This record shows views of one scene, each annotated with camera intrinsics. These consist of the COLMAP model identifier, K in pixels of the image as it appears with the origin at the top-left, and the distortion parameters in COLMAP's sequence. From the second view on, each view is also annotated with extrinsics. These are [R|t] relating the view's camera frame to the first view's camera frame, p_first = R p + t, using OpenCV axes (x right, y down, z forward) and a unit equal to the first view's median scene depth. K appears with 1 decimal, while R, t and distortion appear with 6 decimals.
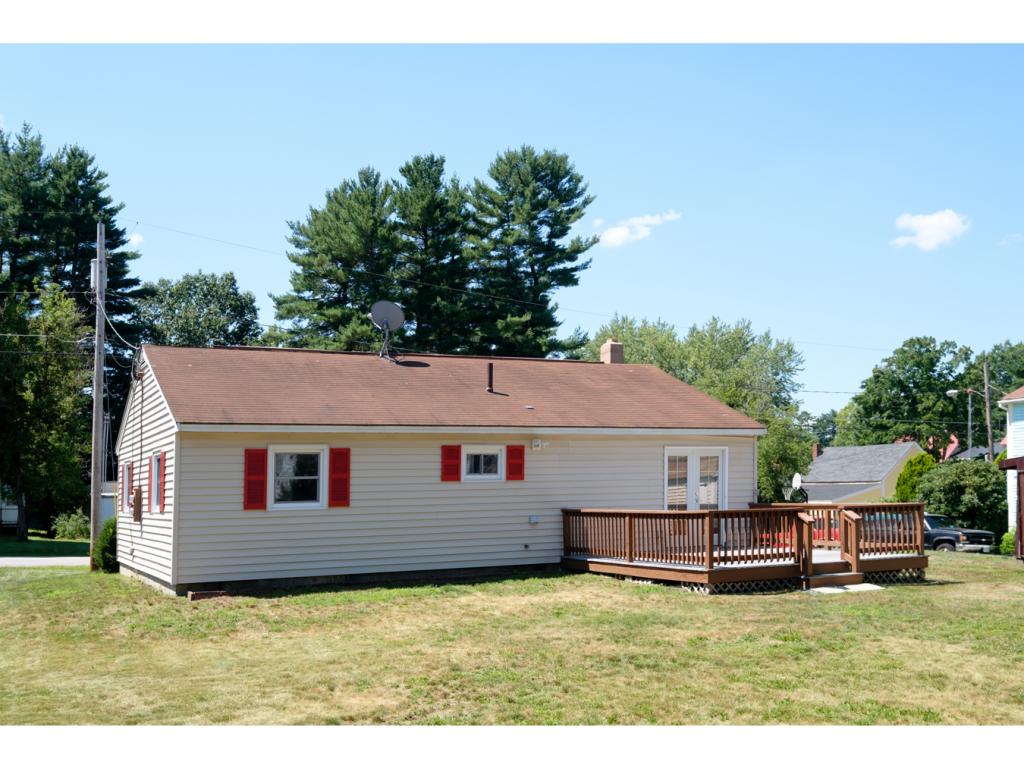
lens RADIAL K [[1070.9, 0, 512.0], [0, 1070.9, 384.0], [0, 0, 1]] dist [0.009713, -0.008556]
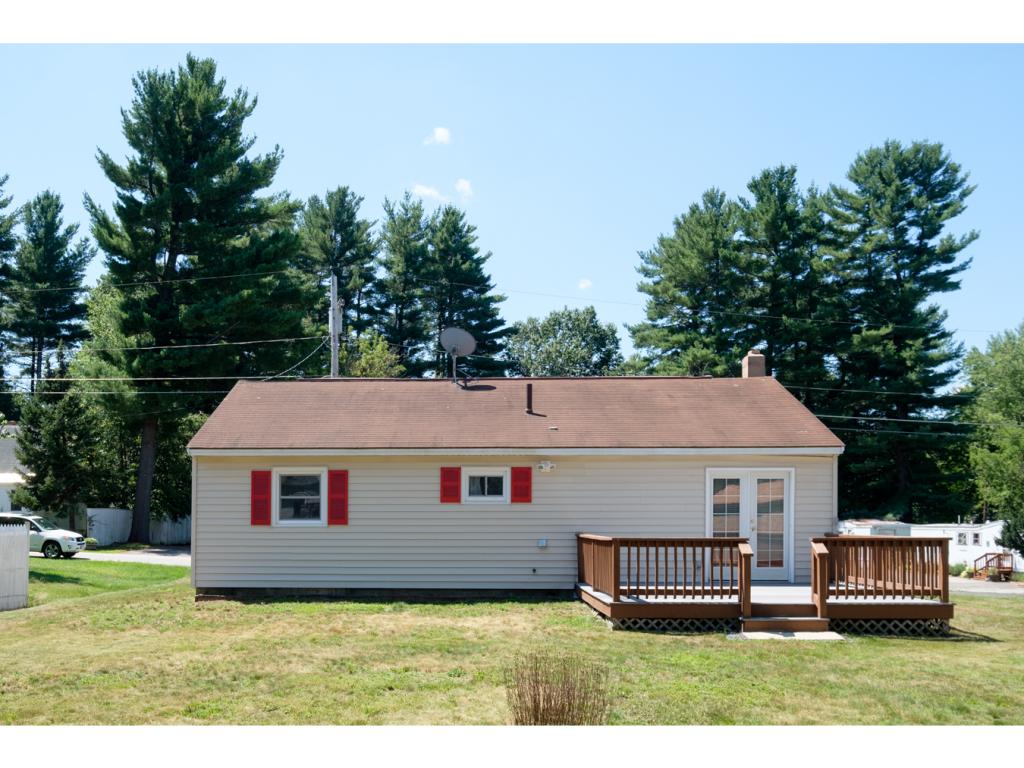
lens RADIAL K [[1042.1, 0, 512.0], [0, 1042.1, 456.0], [0, 0, 1]] dist [-0.004344, -0.002660]
pose [[0.868602, -0.009351, -0.495423, 0.185409], [0.030367, 0.998947, 0.034386, 0.005625], [0.494580, -0.044913, 0.867971, 0.067566]]
